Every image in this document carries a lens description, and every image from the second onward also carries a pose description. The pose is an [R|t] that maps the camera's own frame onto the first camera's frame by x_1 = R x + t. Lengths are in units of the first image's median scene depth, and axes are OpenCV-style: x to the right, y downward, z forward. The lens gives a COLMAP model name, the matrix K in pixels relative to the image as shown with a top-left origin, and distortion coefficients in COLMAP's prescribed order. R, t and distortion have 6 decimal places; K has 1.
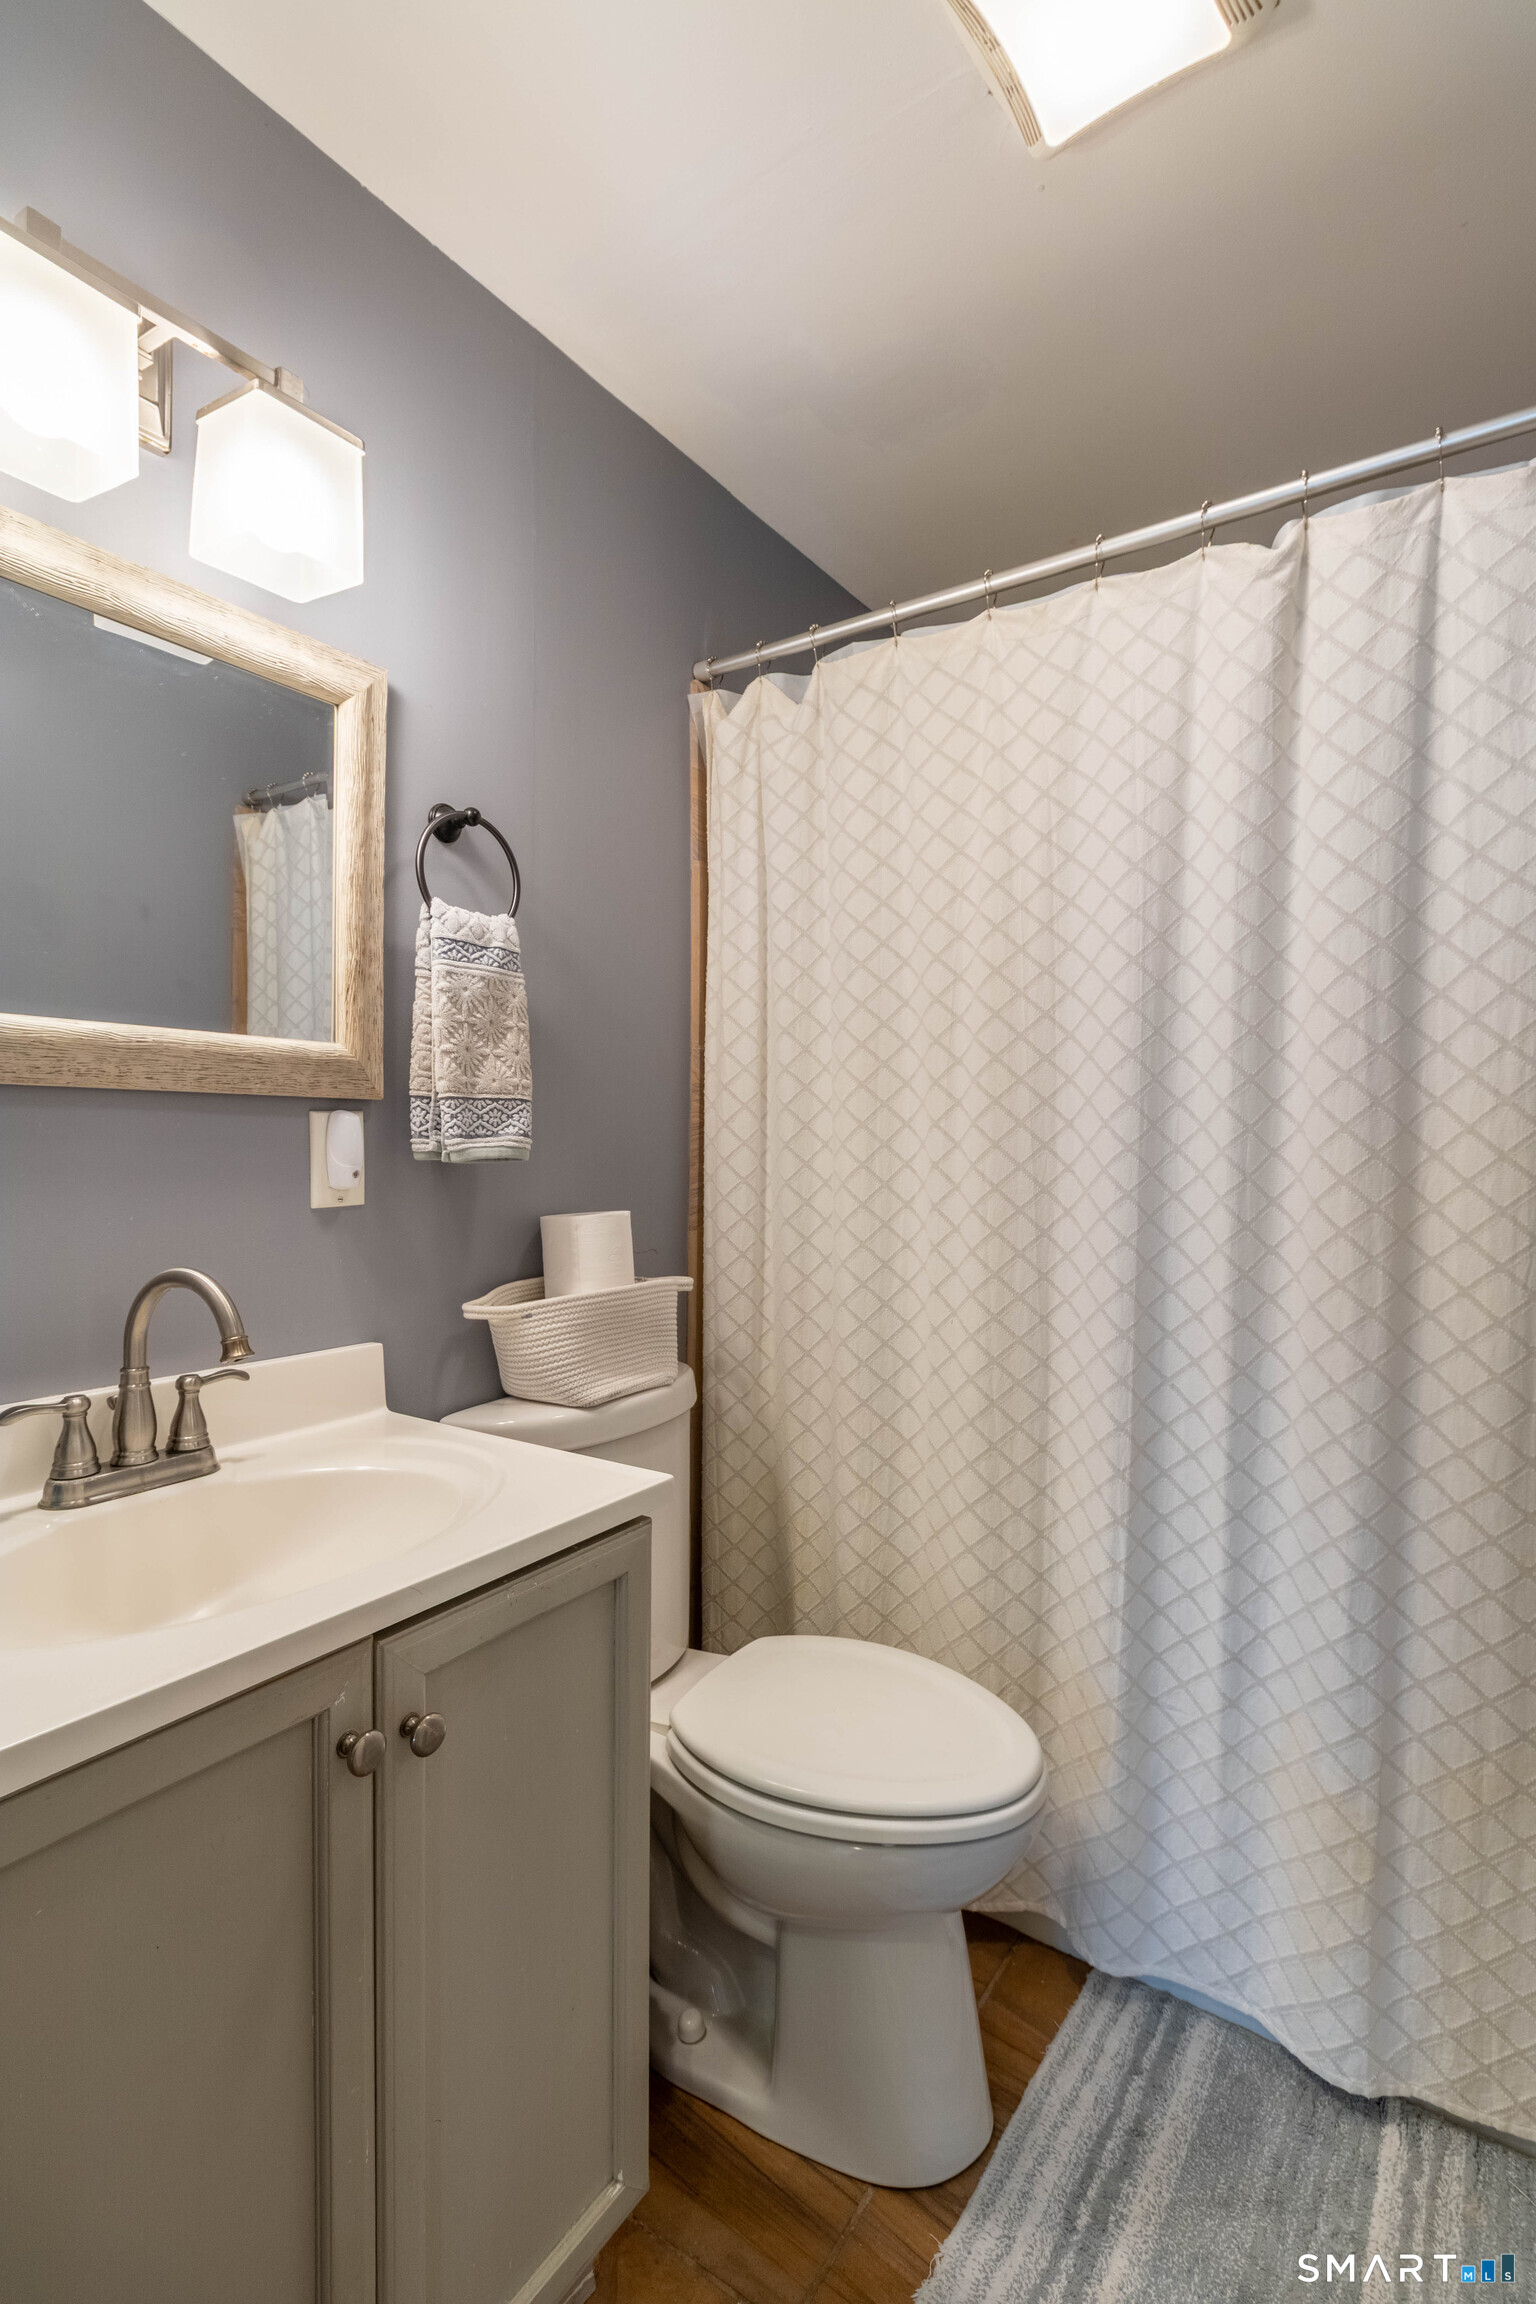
lens RADIAL K [[1082.6, 0, 765.0], [0, 1082.6, 1158.6], [0, 0, 1]] dist [0.006279, 0.000319]
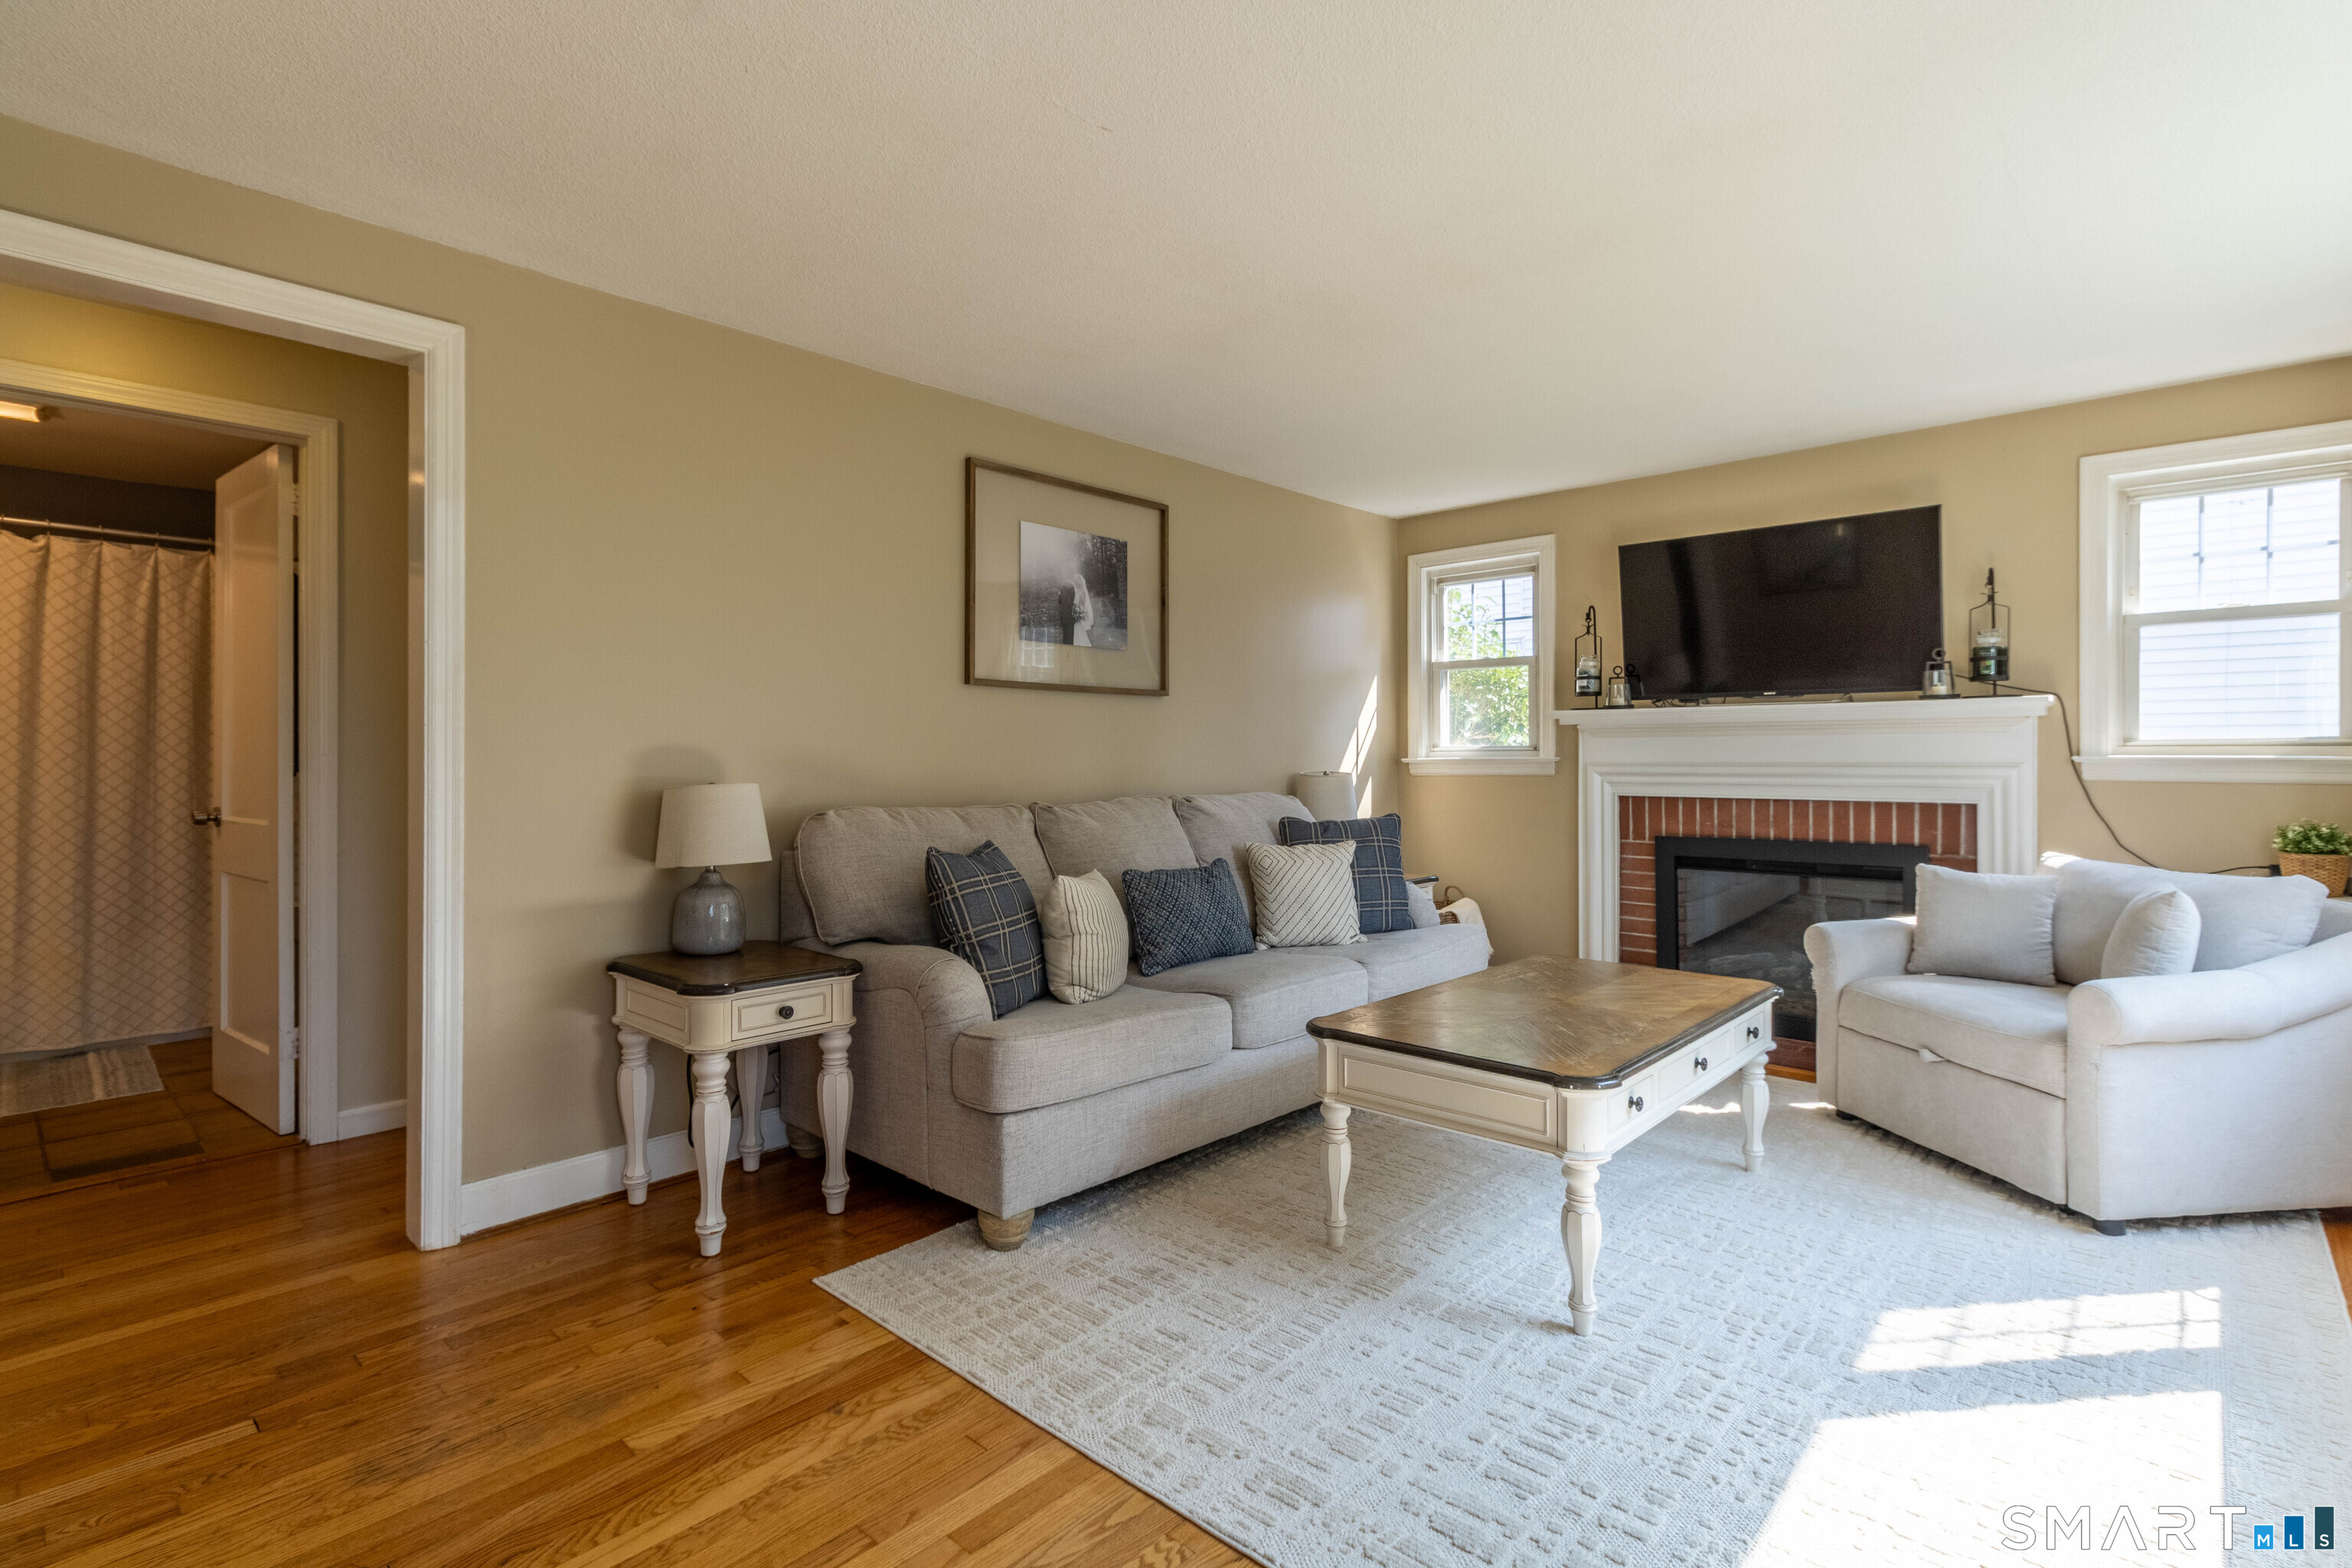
lens RADIAL K [[1105.1, 0, 1173.3], [0, 1105.1, 775.2], [0, 0, 1]] dist [0.006279, 0.000319]
pose [[0.278487, -0.008243, 0.960405, -1.643819], [0.006226, 0.999958, 0.006777, 0.076624], [-0.960420, 0.004092, 0.278527, -2.925437]]
